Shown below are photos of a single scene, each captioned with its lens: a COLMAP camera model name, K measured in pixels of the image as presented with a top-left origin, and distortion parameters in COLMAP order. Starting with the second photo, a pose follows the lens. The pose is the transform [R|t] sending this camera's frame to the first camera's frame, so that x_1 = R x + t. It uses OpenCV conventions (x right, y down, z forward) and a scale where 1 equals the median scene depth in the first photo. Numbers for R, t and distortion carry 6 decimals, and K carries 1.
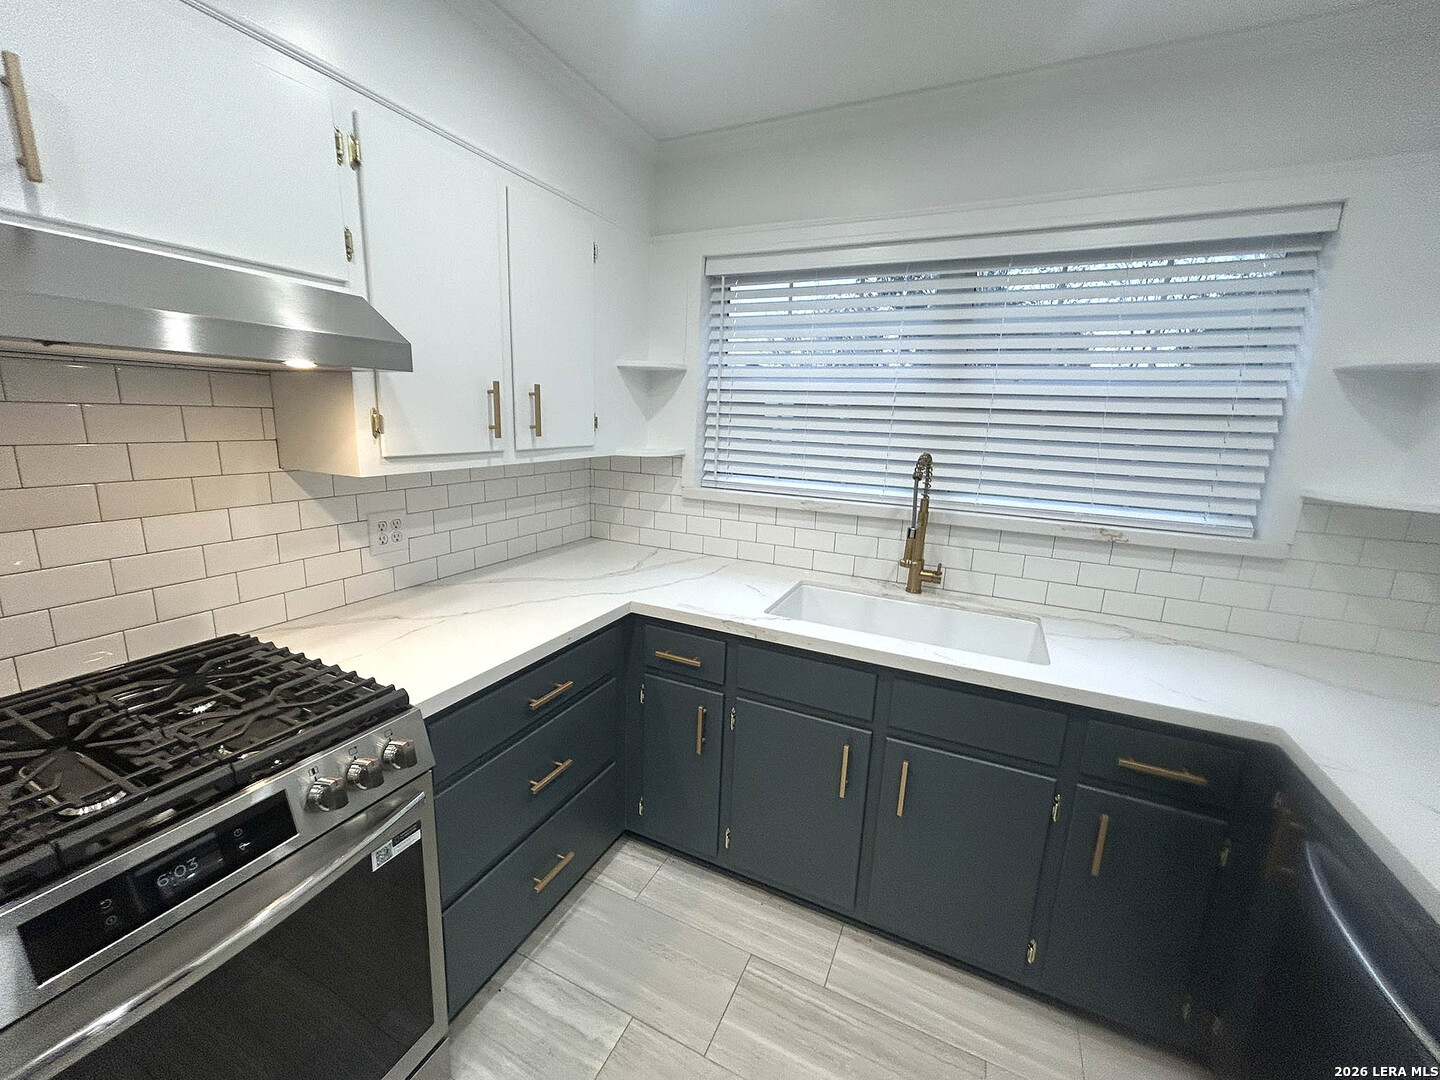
lens RADIAL K [[583.3, 0, 720.7], [0, 583.3, 538.9], [0, 0, 1]] dist [-0.000580, -0.000159]
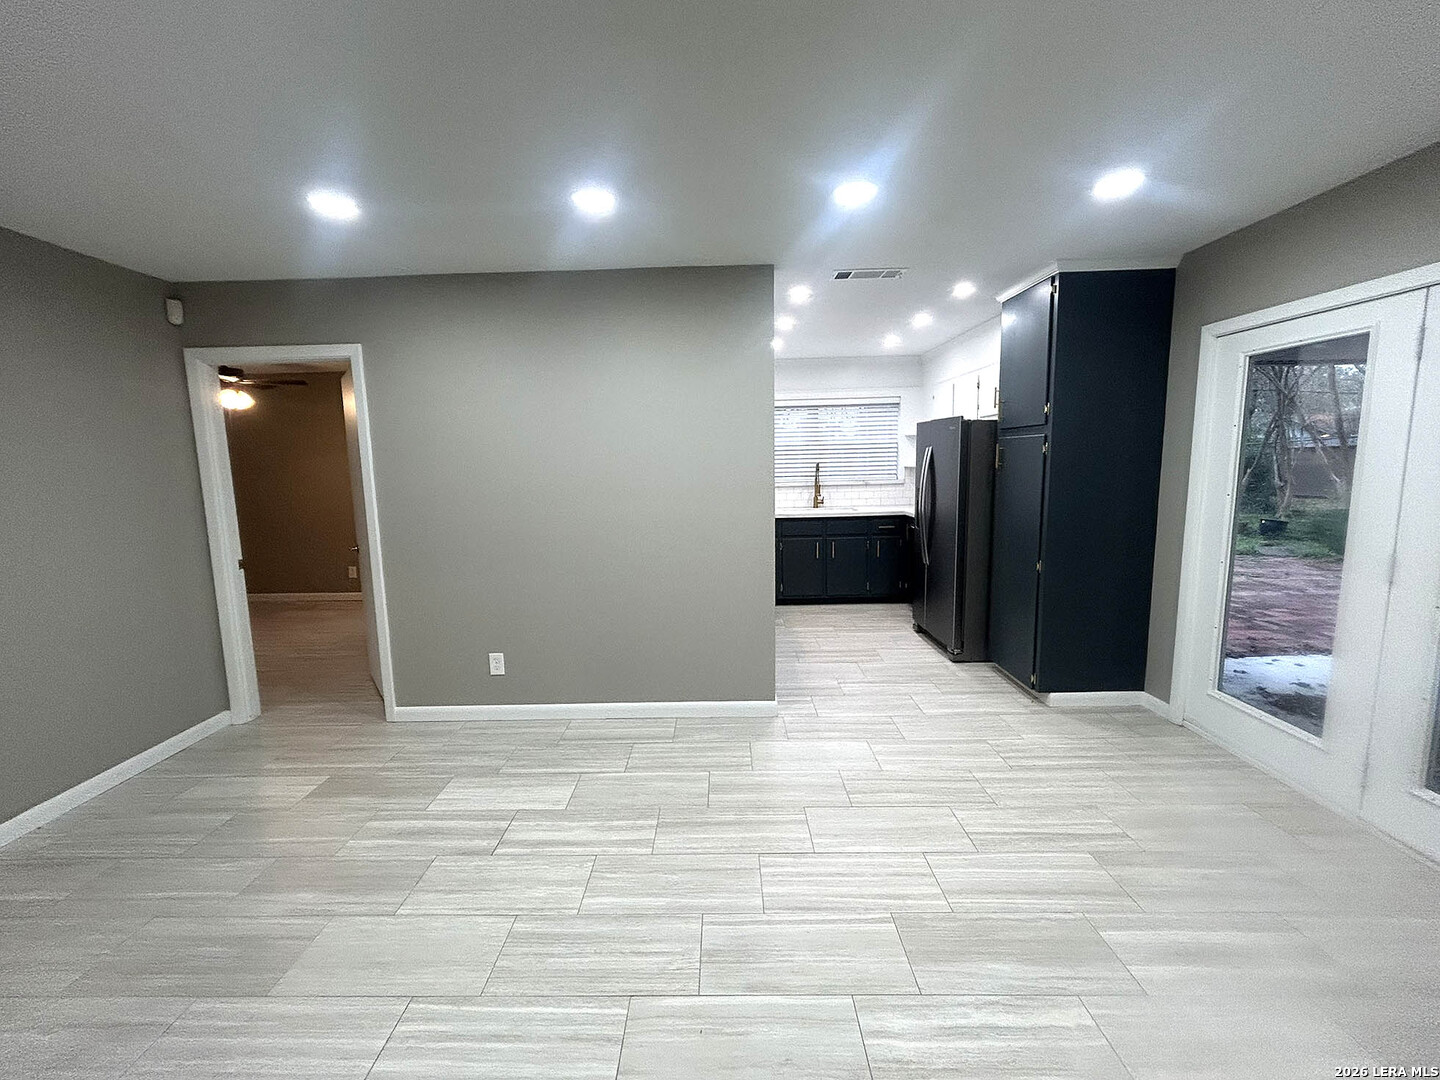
lens RADIAL K [[603.4, 0, 712.4], [0, 603.4, 540.6], [0, 0, 1]] dist [-0.000878, 0.000073]
pose [[0.912206, -0.111275, 0.394333, -1.639337], [0.140452, 0.989027, -0.045818, 0.370517], [-0.384908, 0.097181, 0.917825, -1.918198]]
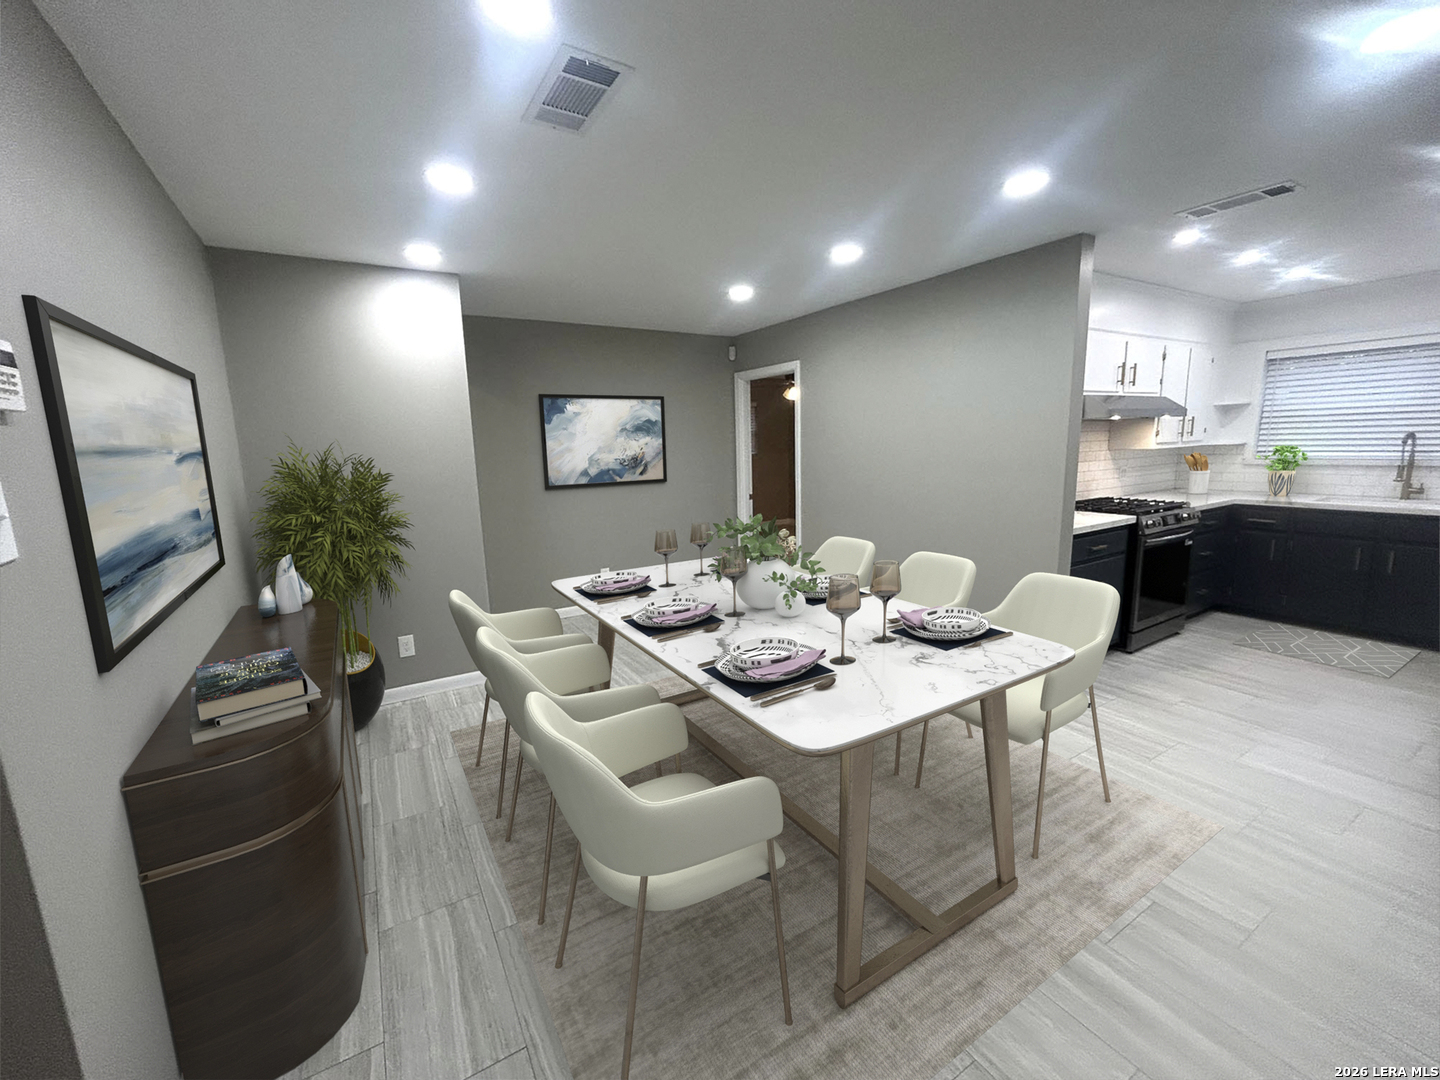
lens RADIAL K [[595.5, 0, 720.0], [0, 595.5, 540.0], [0, 0, 1]] dist [0.004461, -0.000253]
pose [[0.832008, 0.032676, -0.553800, -0.572736], [-0.059205, 0.997793, -0.030074, 0.495600], [0.551595, 0.057810, 0.832106, -2.367388]]
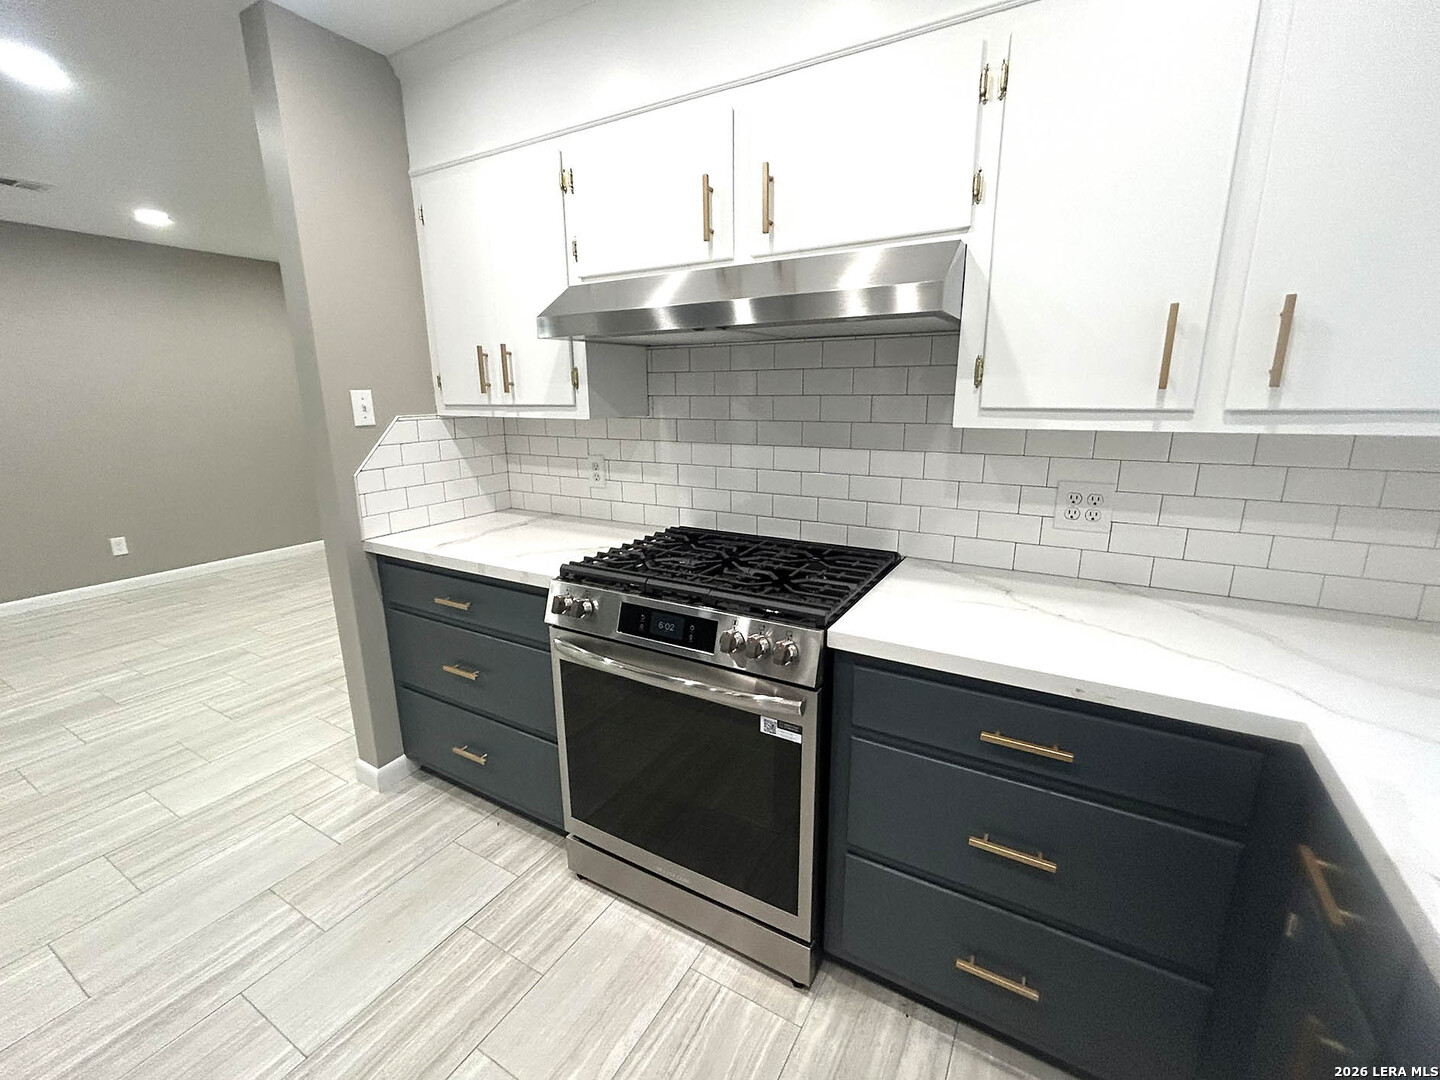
lens RADIAL K [[630.0, 0, 711.0], [0, 630.0, 539.3], [0, 0, 1]] dist [0.001027, 0.000128]
pose [[-0.098192, 0.194286, -0.976018, 0.381094], [-0.205242, 0.955719, 0.210894, -0.048201], [0.973773, 0.221028, -0.053968, 0.520256]]
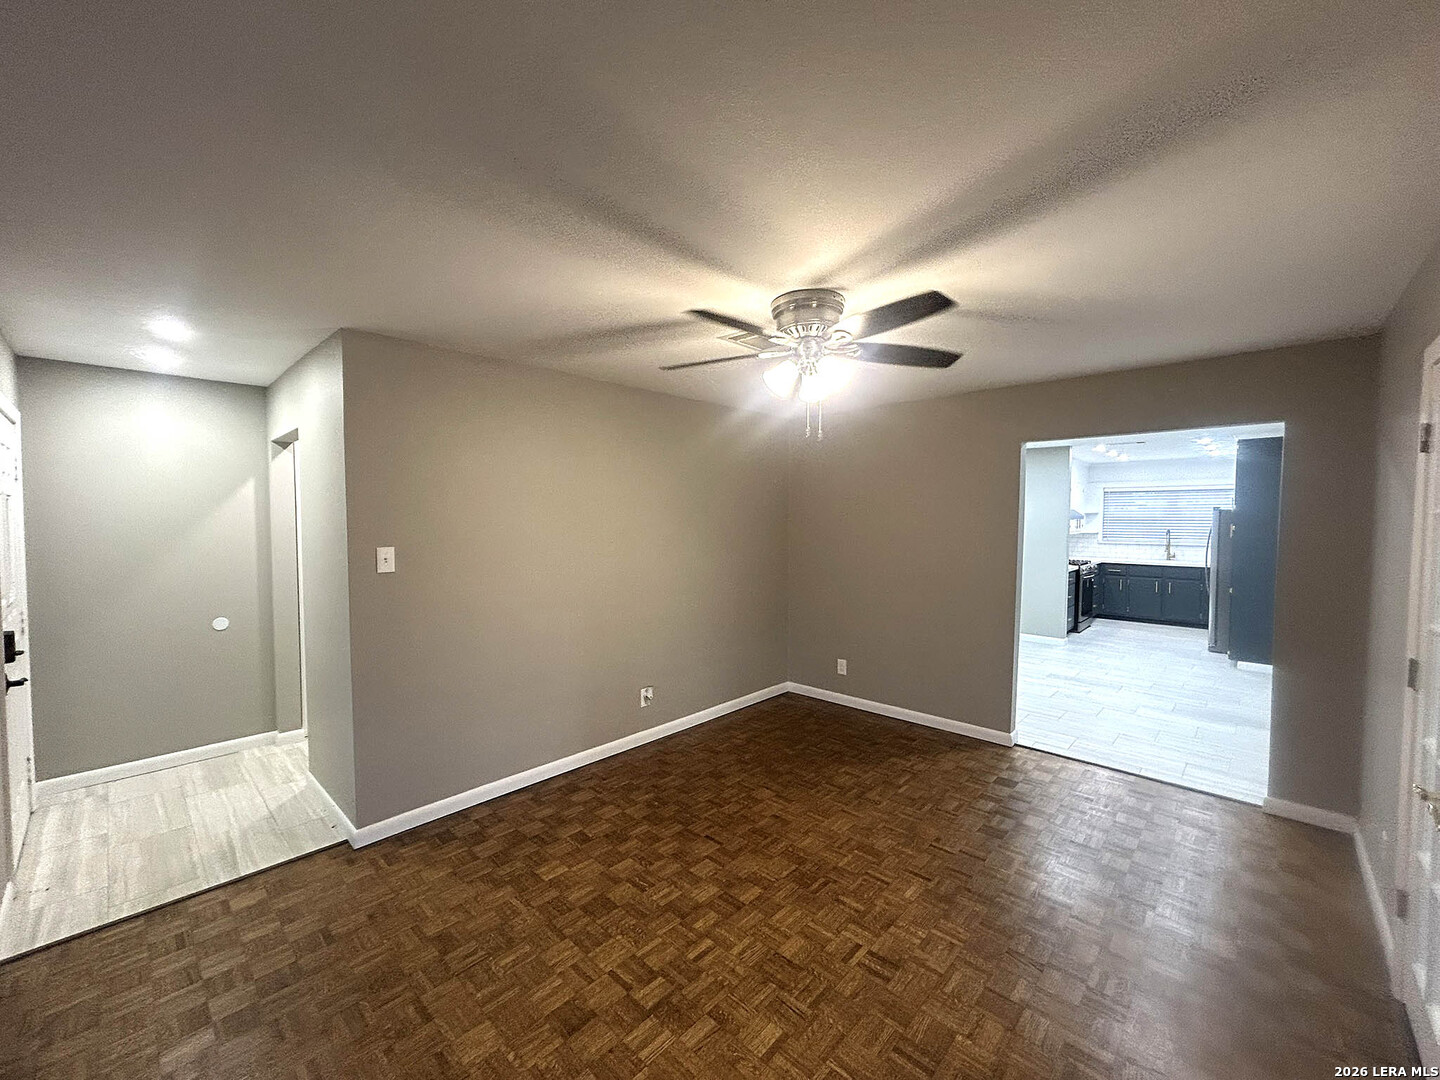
lens RADIAL K [[580.0, 0, 716.2], [0, 580.0, 539.2], [0, 0, 1]] dist [-0.000275, 0.000246]
pose [[0.948141, -0.021679, -0.317109, -1.749088], [-0.034020, 0.985019, -0.169059, 0.907045], [0.316024, 0.171080, 0.933199, -4.850348]]
